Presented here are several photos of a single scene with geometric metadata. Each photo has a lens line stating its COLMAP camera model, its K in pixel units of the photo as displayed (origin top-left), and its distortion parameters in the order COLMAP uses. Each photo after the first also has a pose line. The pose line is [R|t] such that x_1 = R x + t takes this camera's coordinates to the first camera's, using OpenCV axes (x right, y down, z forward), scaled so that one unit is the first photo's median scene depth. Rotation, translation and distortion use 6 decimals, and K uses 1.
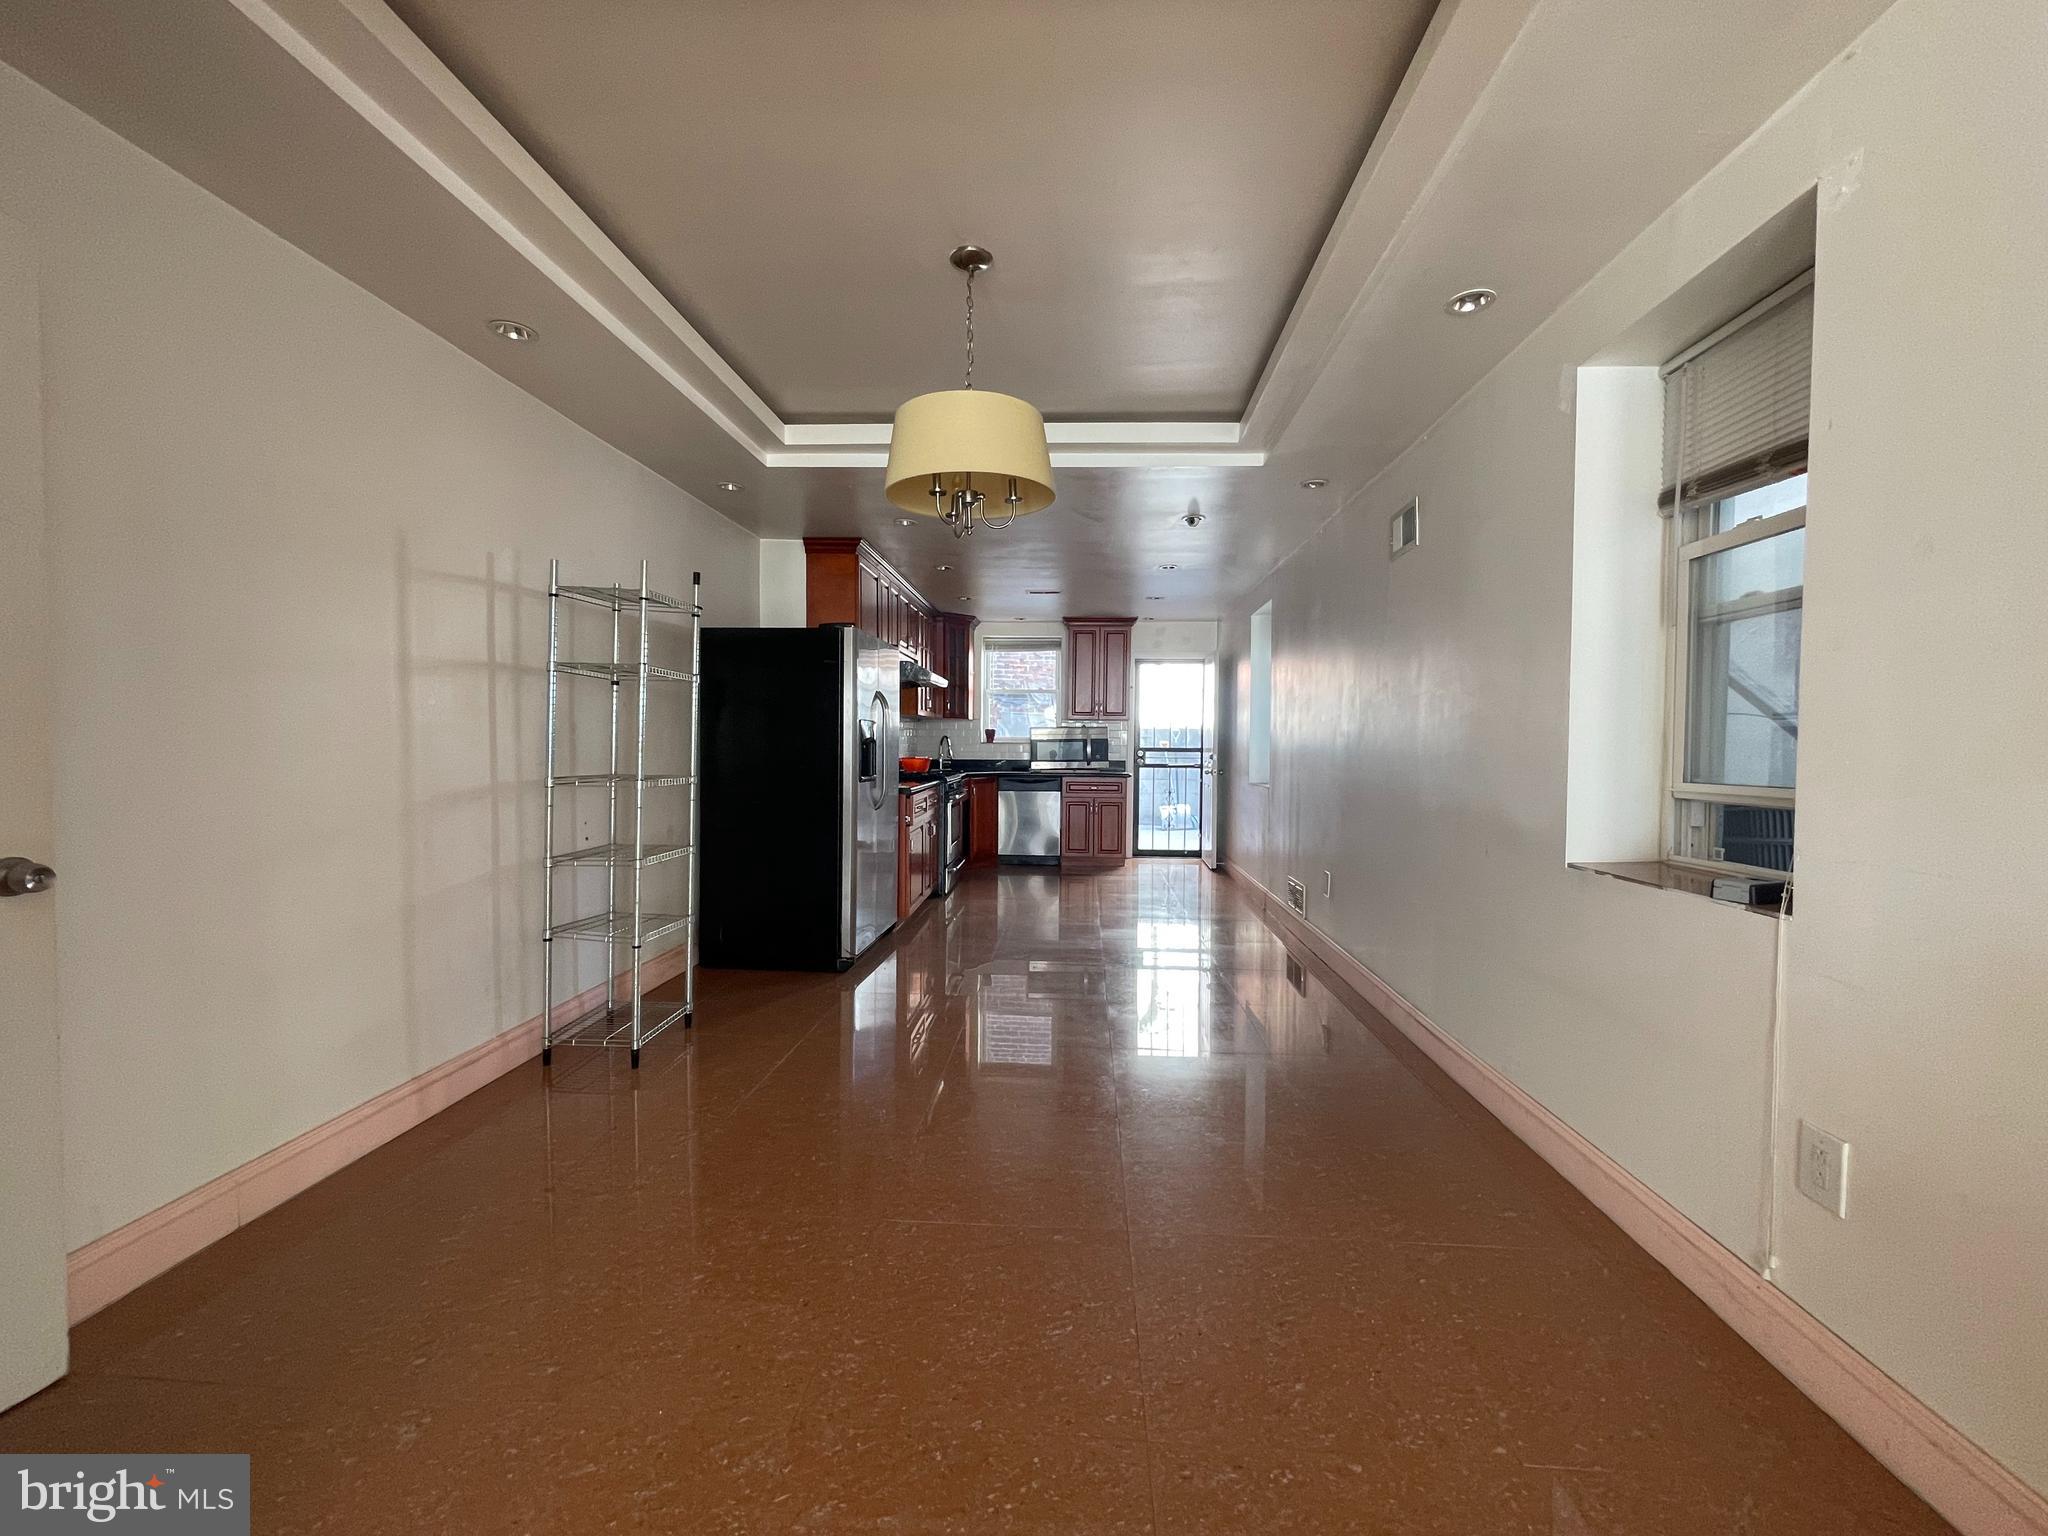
lens RADIAL K [[825.4, 0, 1020.8], [0, 825.4, 763.6], [0, 0, 1]] dist [0.002987, 0.000187]
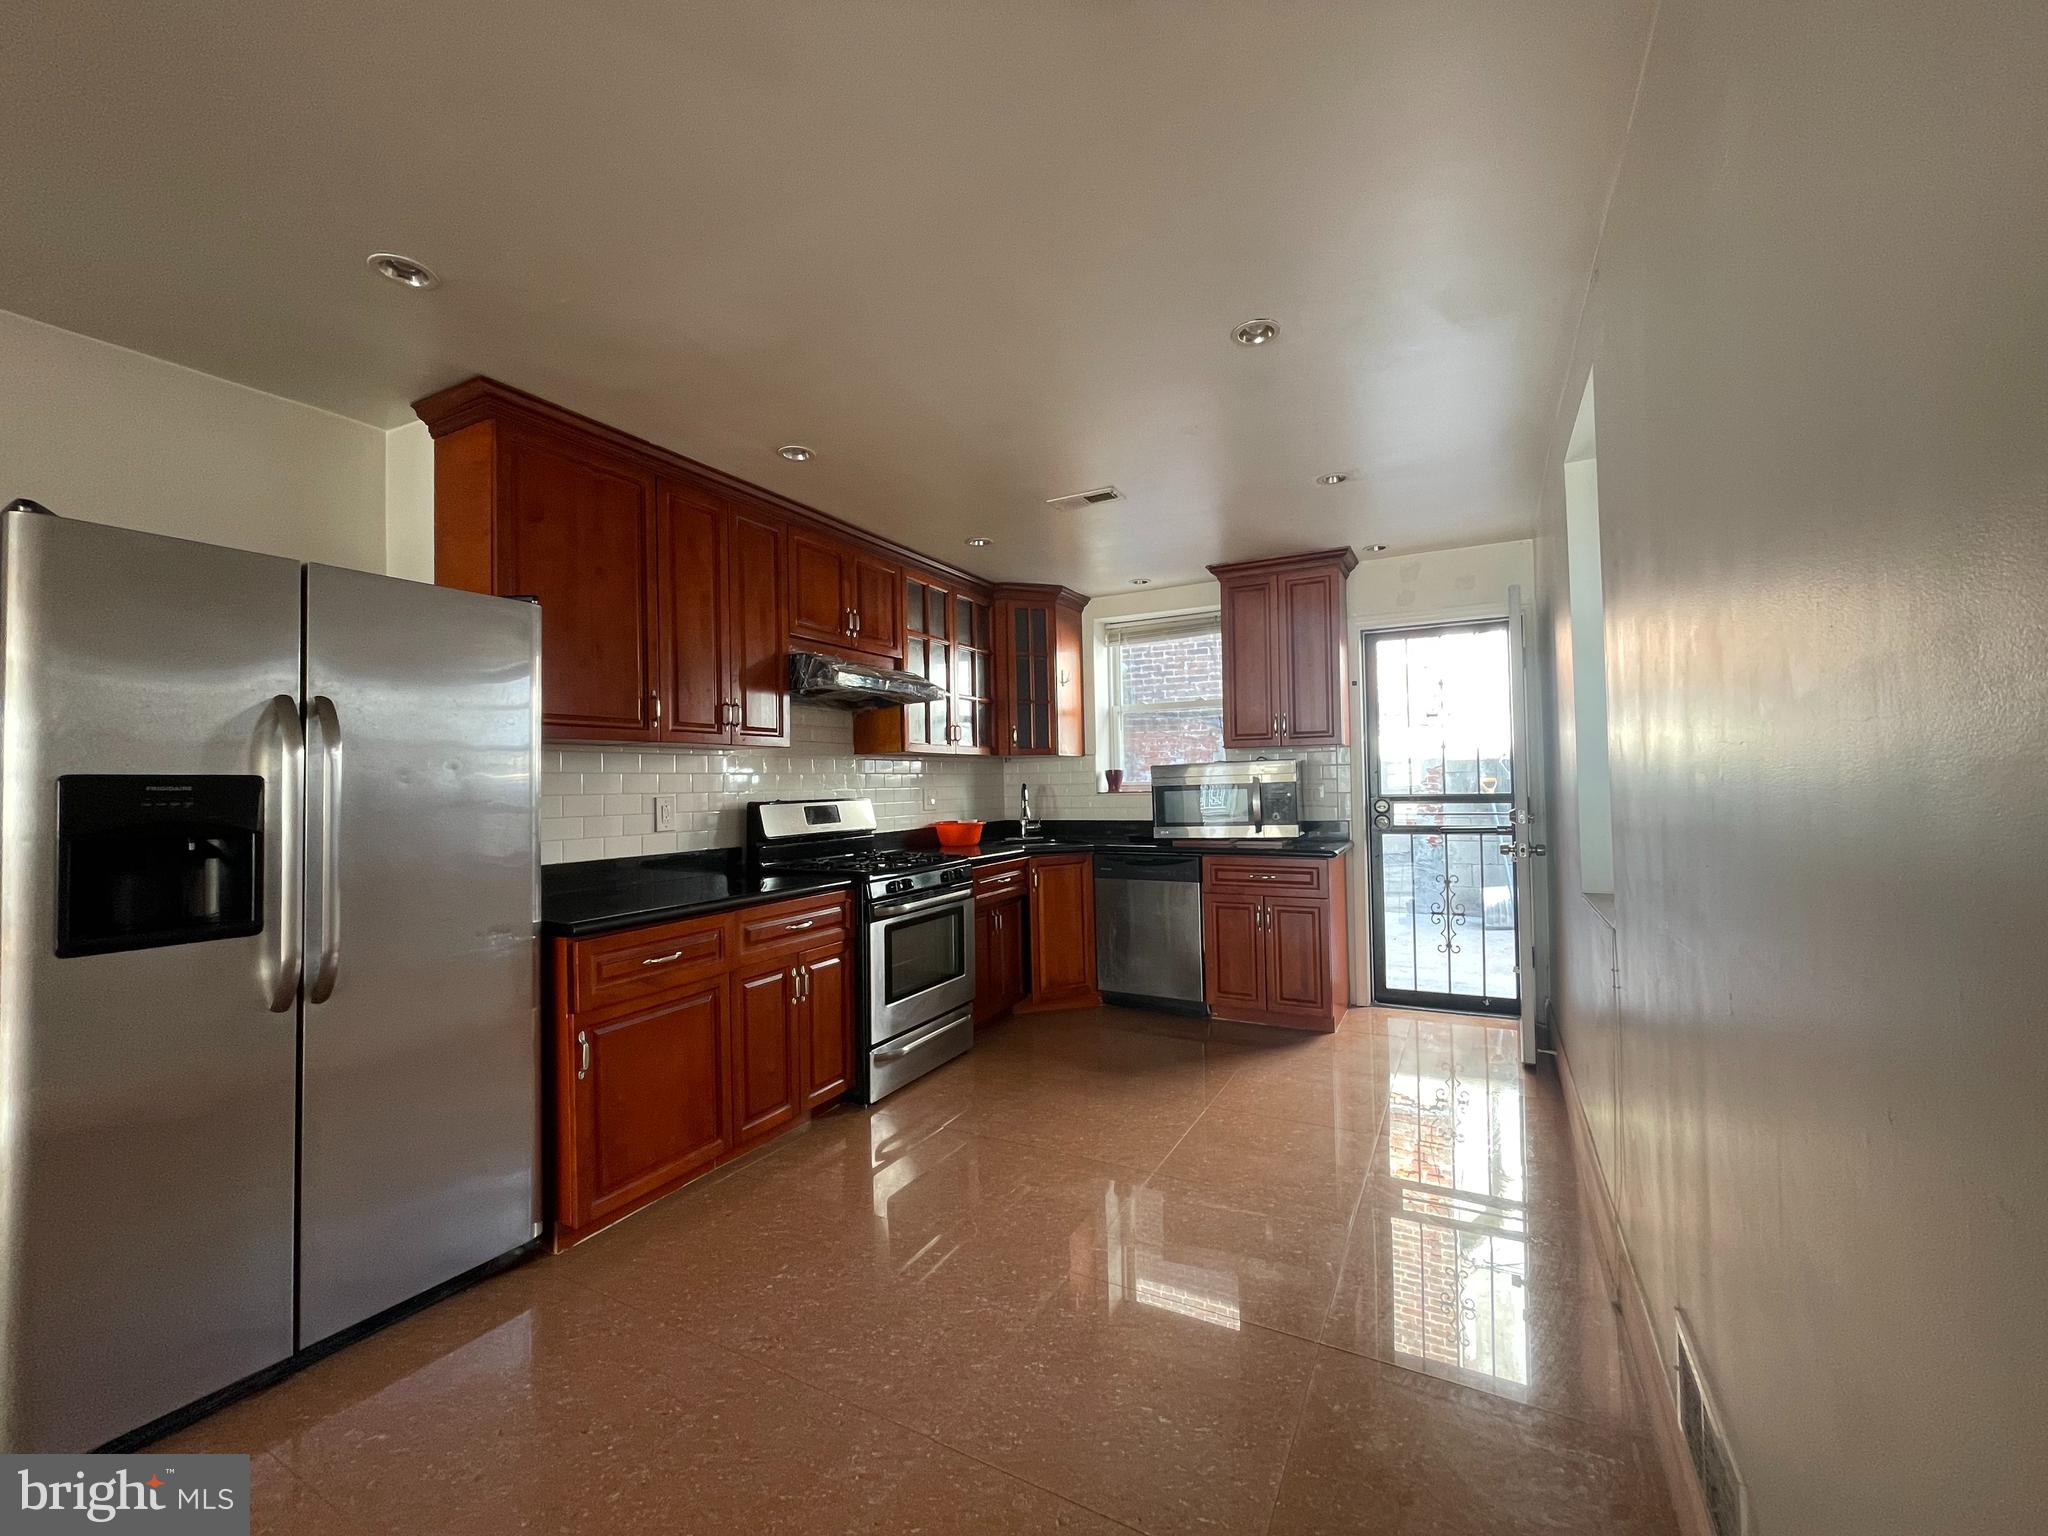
lens RADIAL K [[825.4, 0, 1024.9], [0, 825.4, 755.2], [0, 0, 1]] dist [0.002987, 0.000187]
pose [[0.908224, -0.039065, -0.416656, 0.161666], [0.014485, 0.997971, -0.061994, -0.016017], [0.418233, 0.050269, 0.906948, 0.420215]]
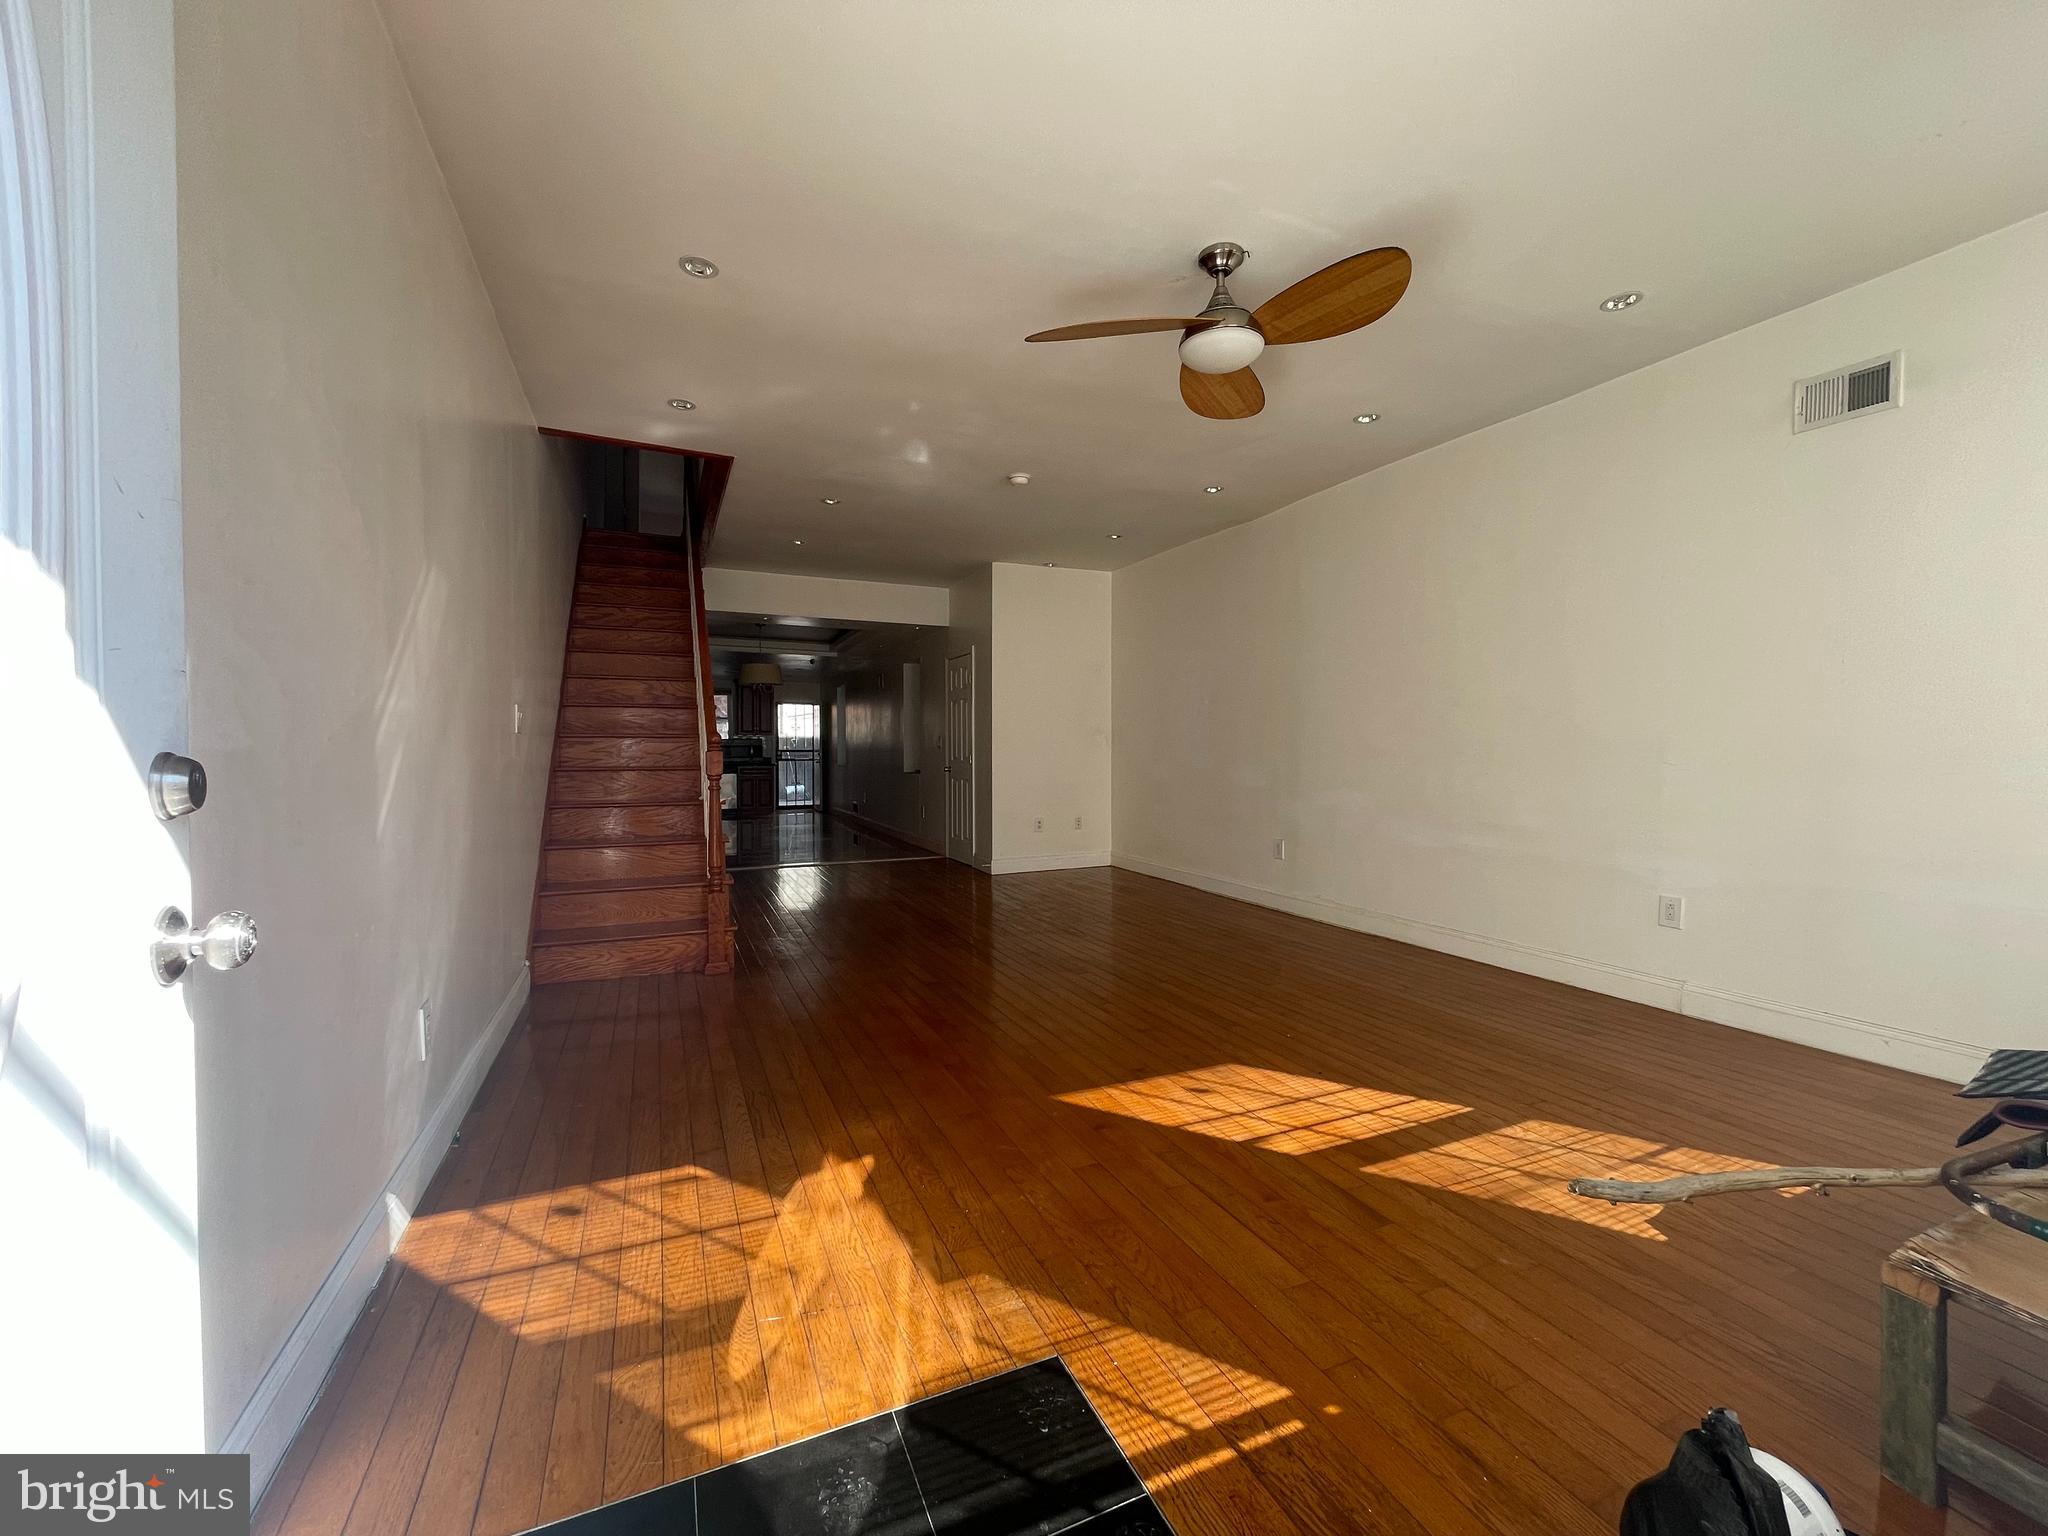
lens RADIAL K [[825.4, 0, 1020.4], [0, 825.4, 763.9], [0, 0, 1]] dist [0.002987, 0.000187]
pose [[0.888962, -0.023632, 0.457370, -0.211787], [0.027492, 0.999620, -0.001783, 0.029107], [-0.457154, 0.014159, 0.889275, -0.847172]]
